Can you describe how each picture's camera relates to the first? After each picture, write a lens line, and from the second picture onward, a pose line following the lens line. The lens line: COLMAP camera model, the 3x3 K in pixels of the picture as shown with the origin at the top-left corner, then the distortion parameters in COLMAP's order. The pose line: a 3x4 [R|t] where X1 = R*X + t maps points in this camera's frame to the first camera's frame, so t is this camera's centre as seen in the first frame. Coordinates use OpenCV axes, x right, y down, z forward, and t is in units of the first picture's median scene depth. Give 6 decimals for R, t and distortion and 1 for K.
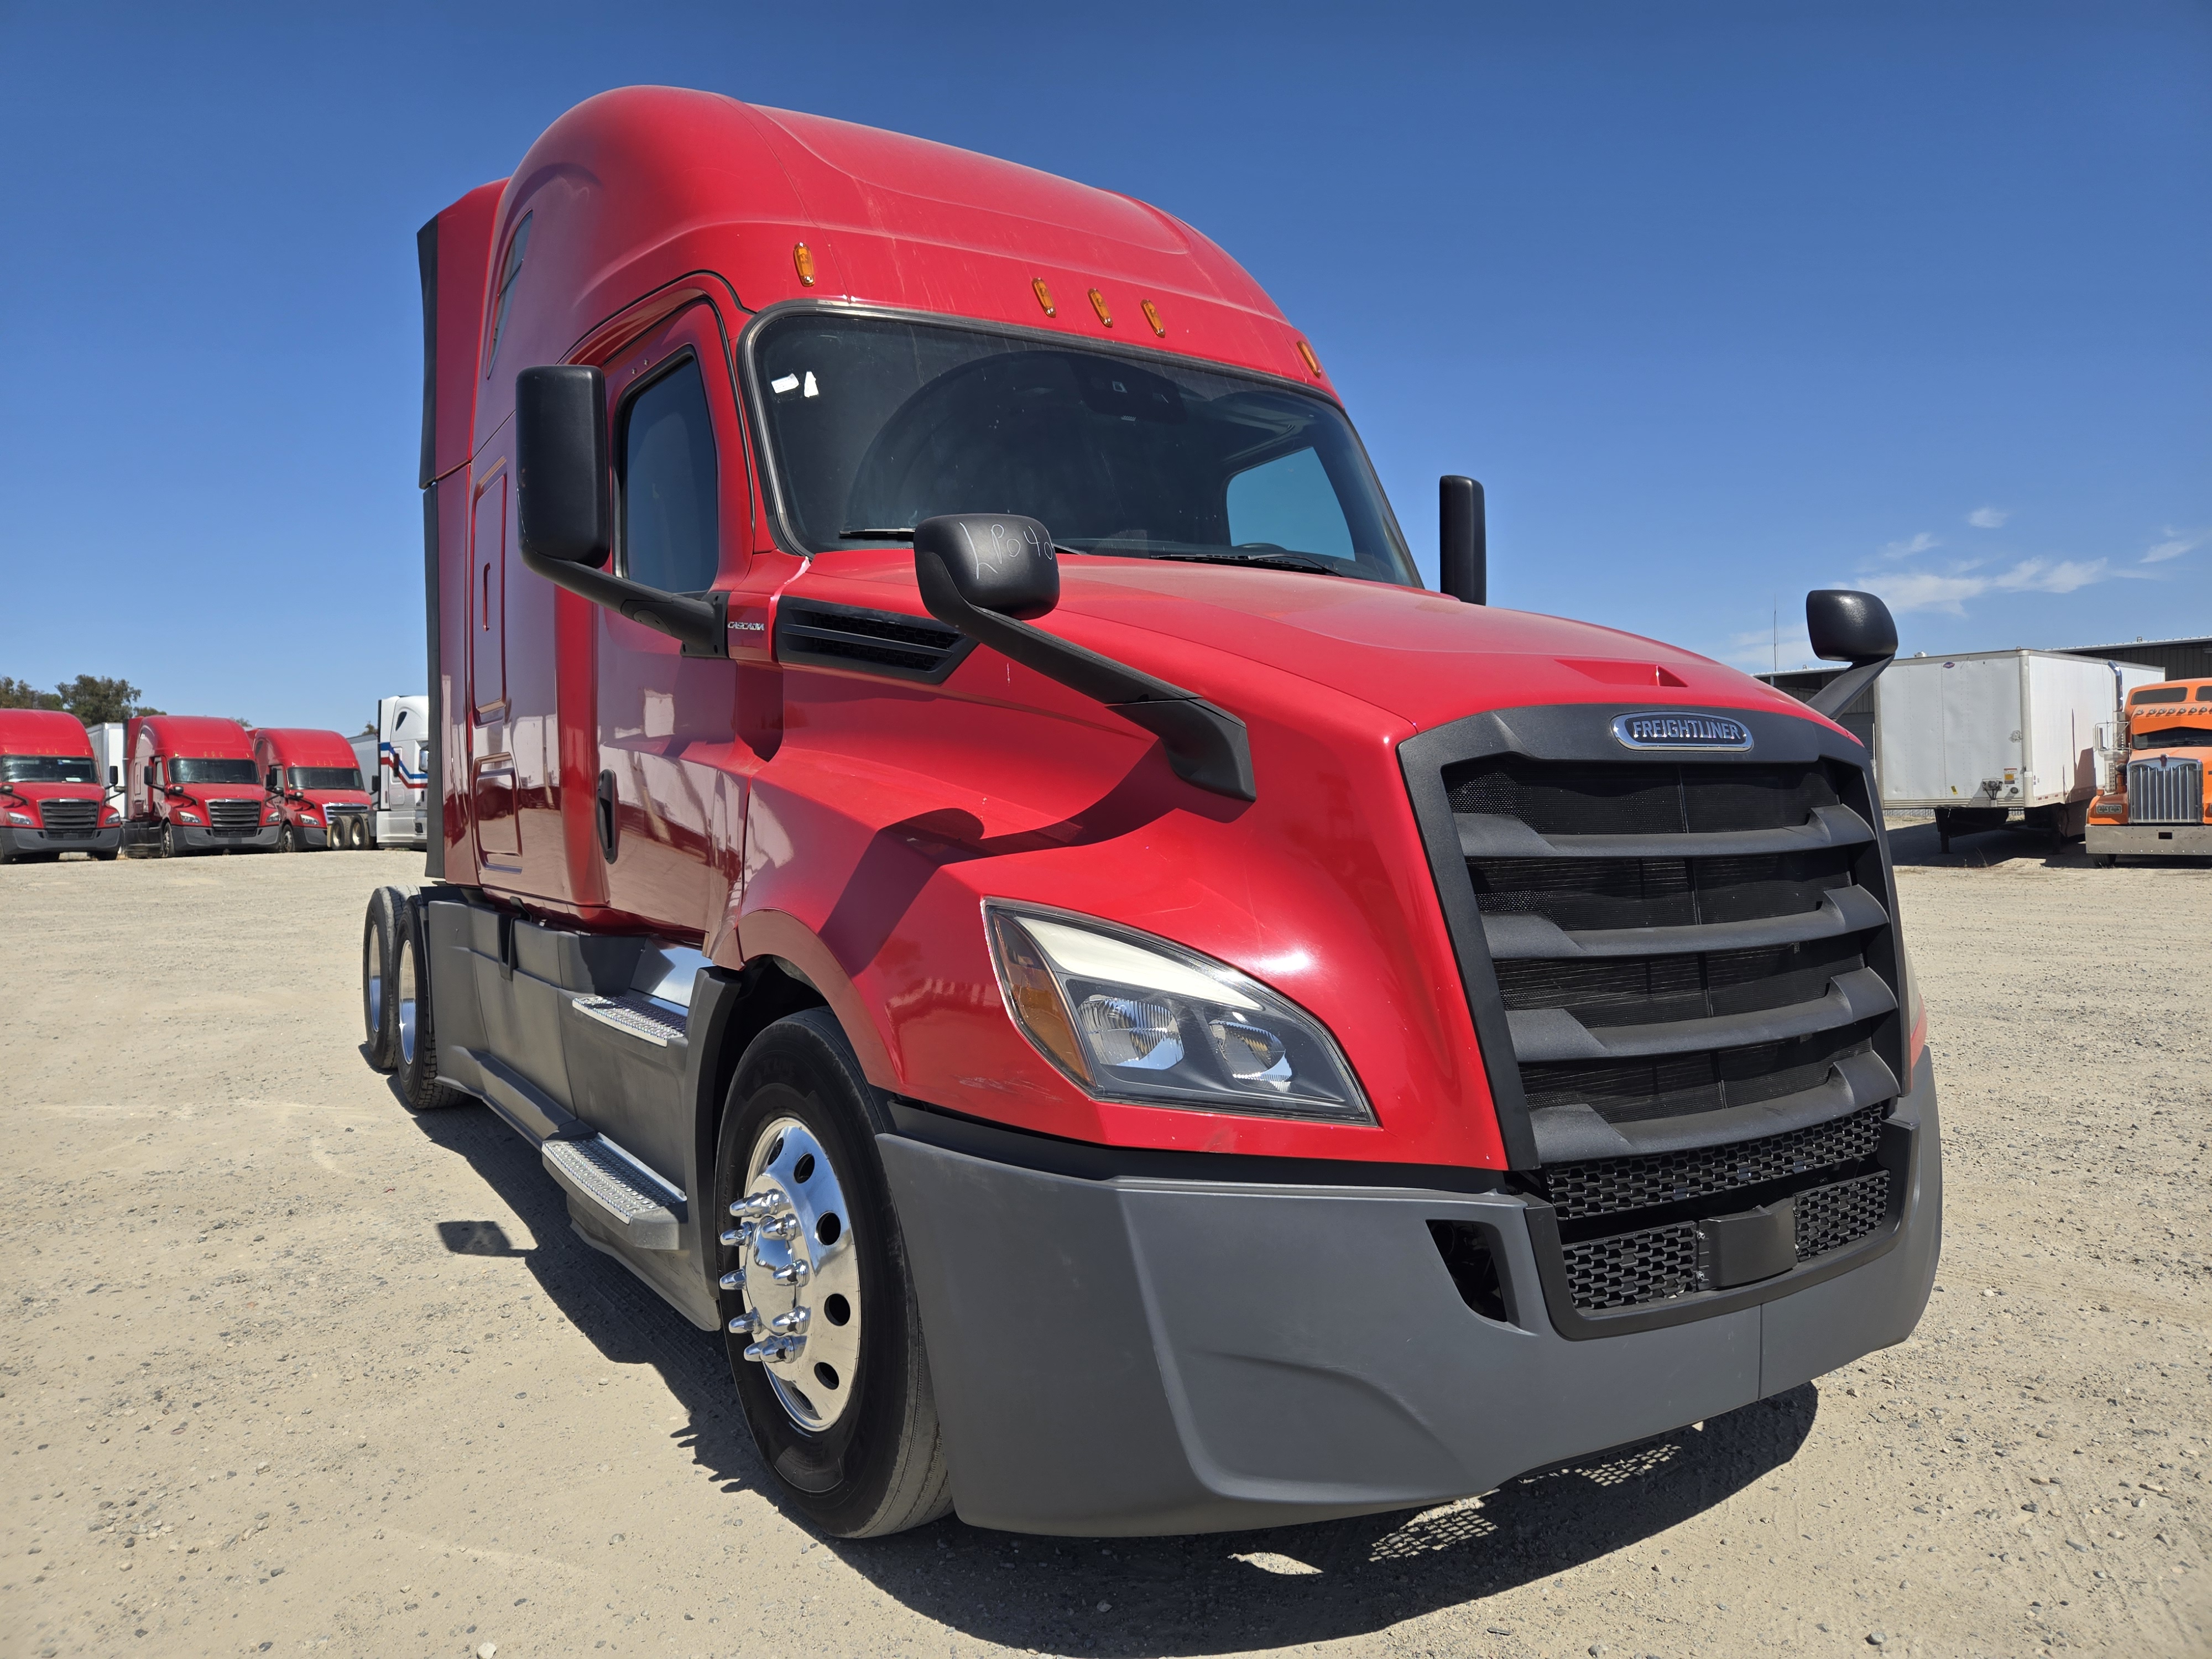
lens RADIAL K [[1459.0, 0, 1106.0], [0, 1459.0, 829.5], [0, 0, 1]] dist [0.062102, -0.045995]
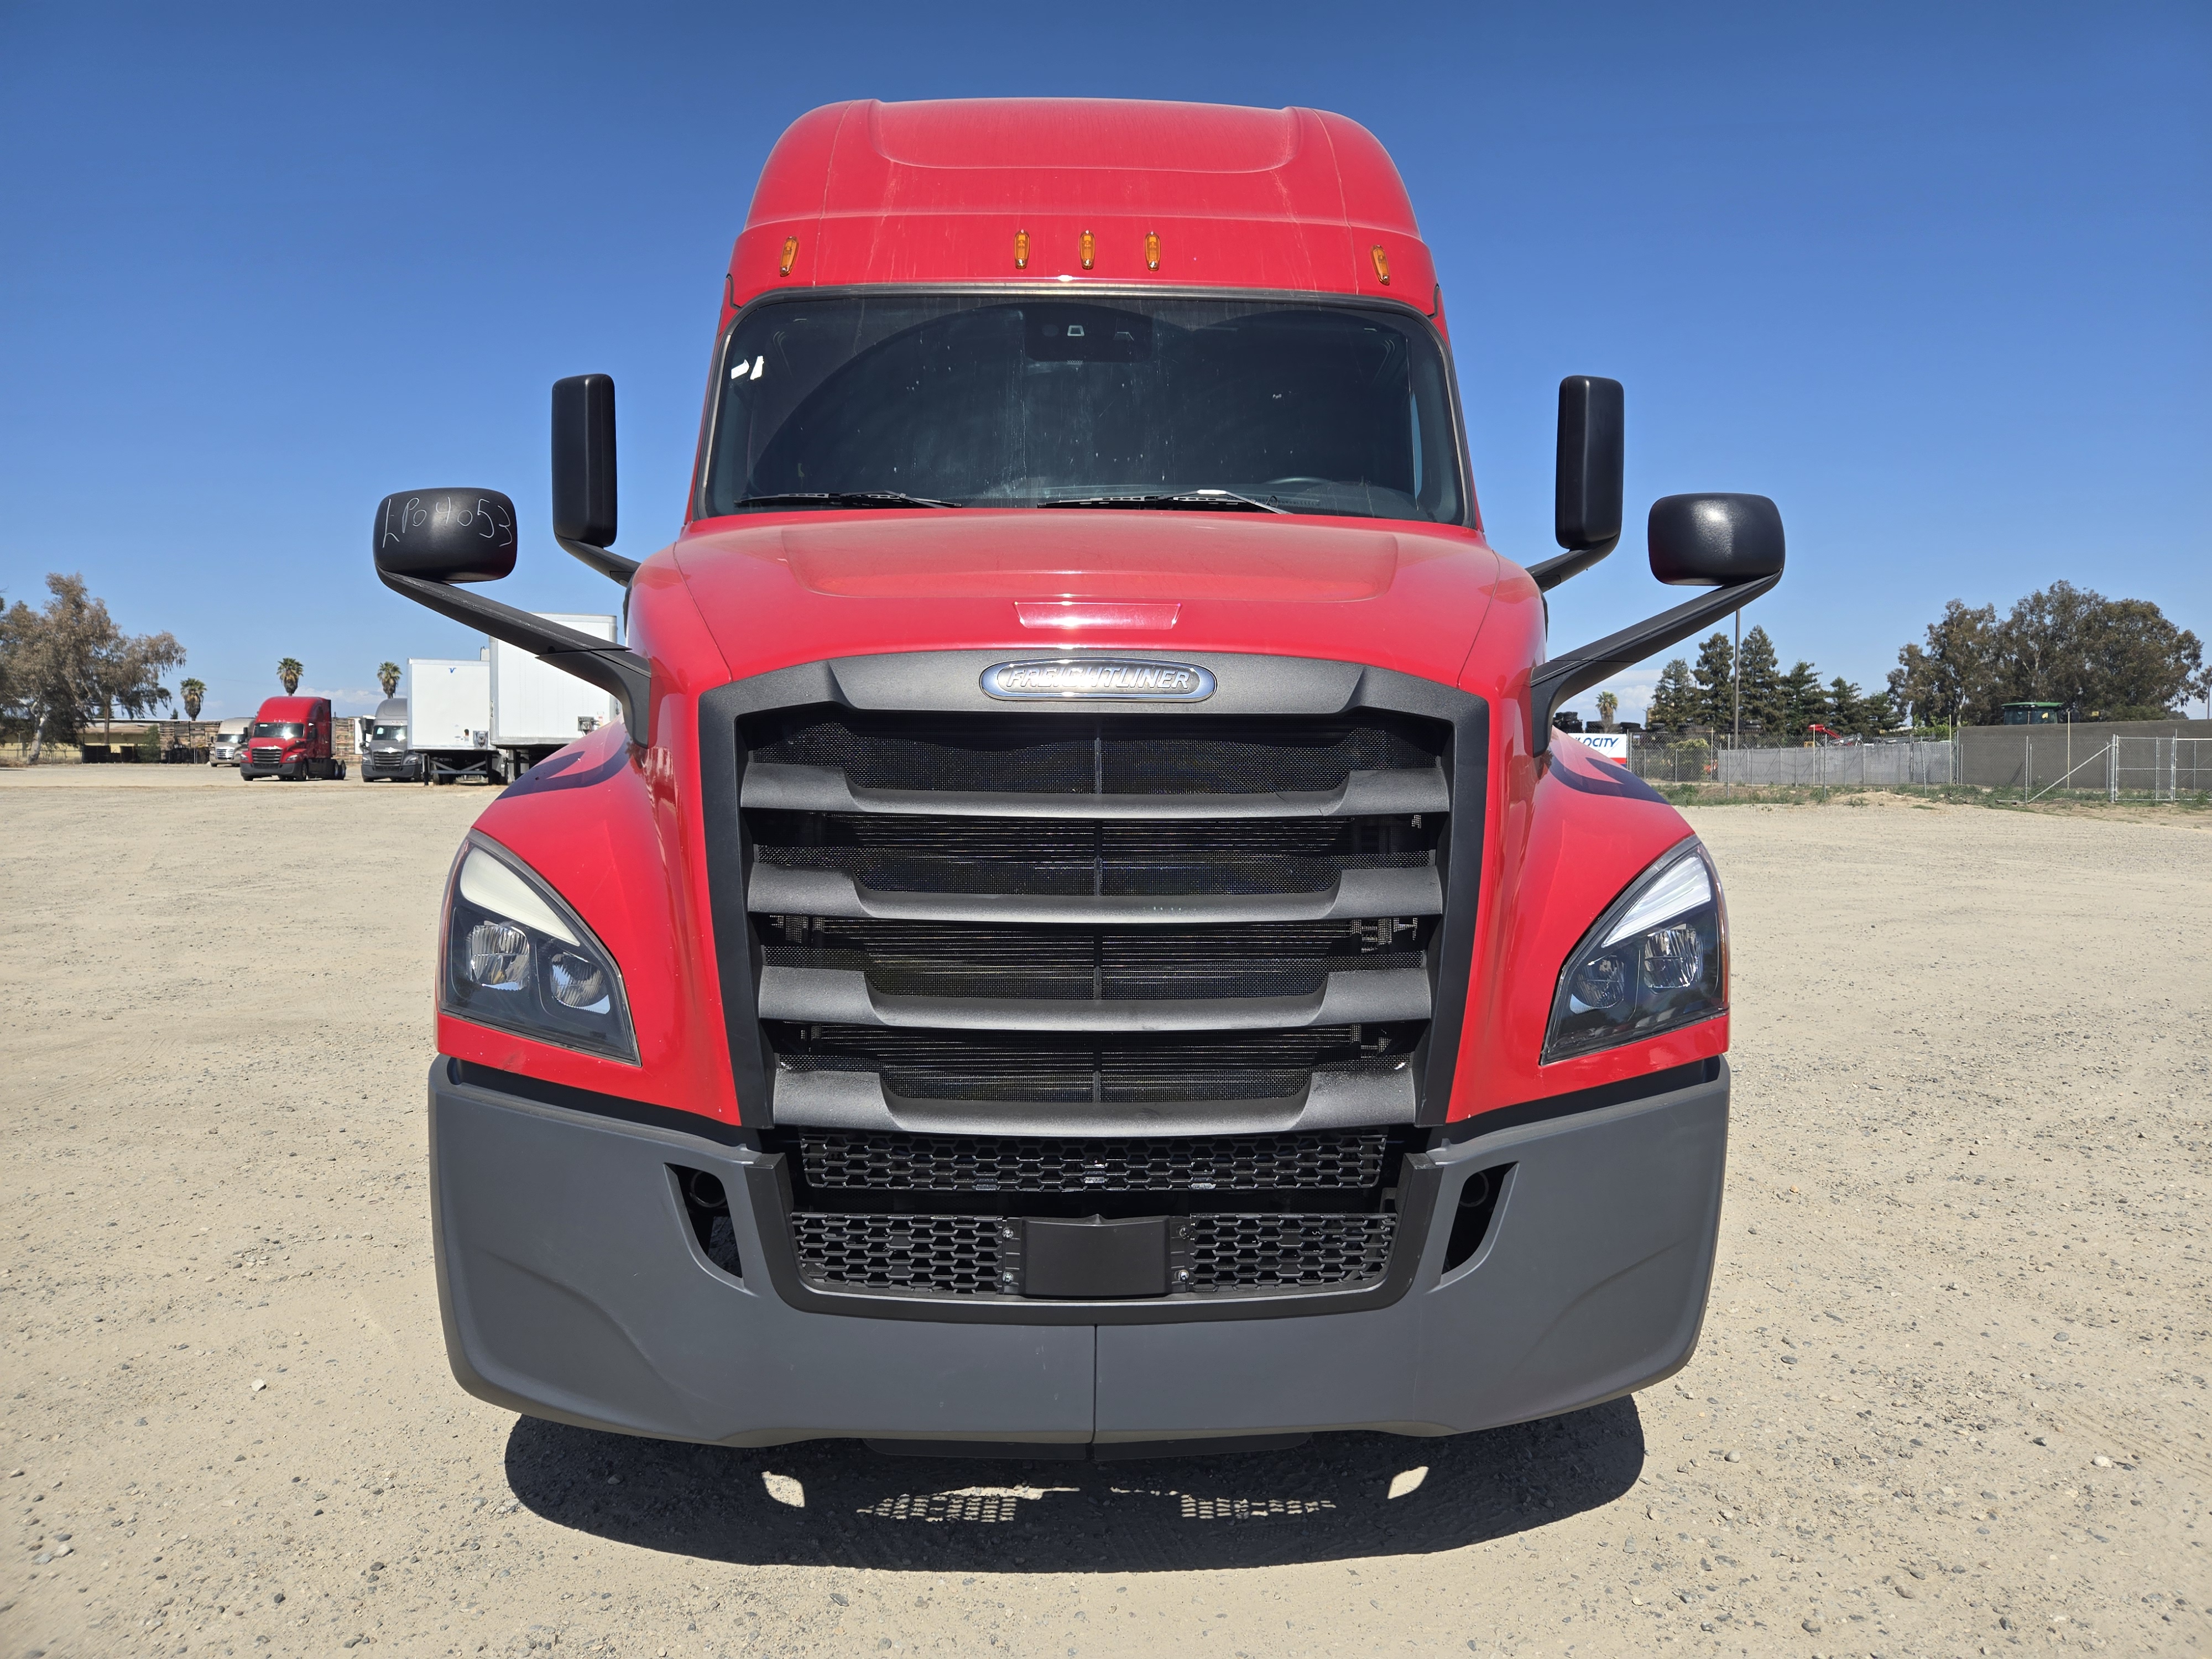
lens RADIAL K [[1473.1, 0, 1107.0], [0, 1473.1, 800.4], [0, 0, 1]] dist [0.058855, -0.046891]
pose [[0.865501, 0.036151, -0.499602, 0.845870], [-0.027009, 0.999309, 0.025521, -0.017034], [0.500179, -0.008595, 0.865879, 0.224557]]
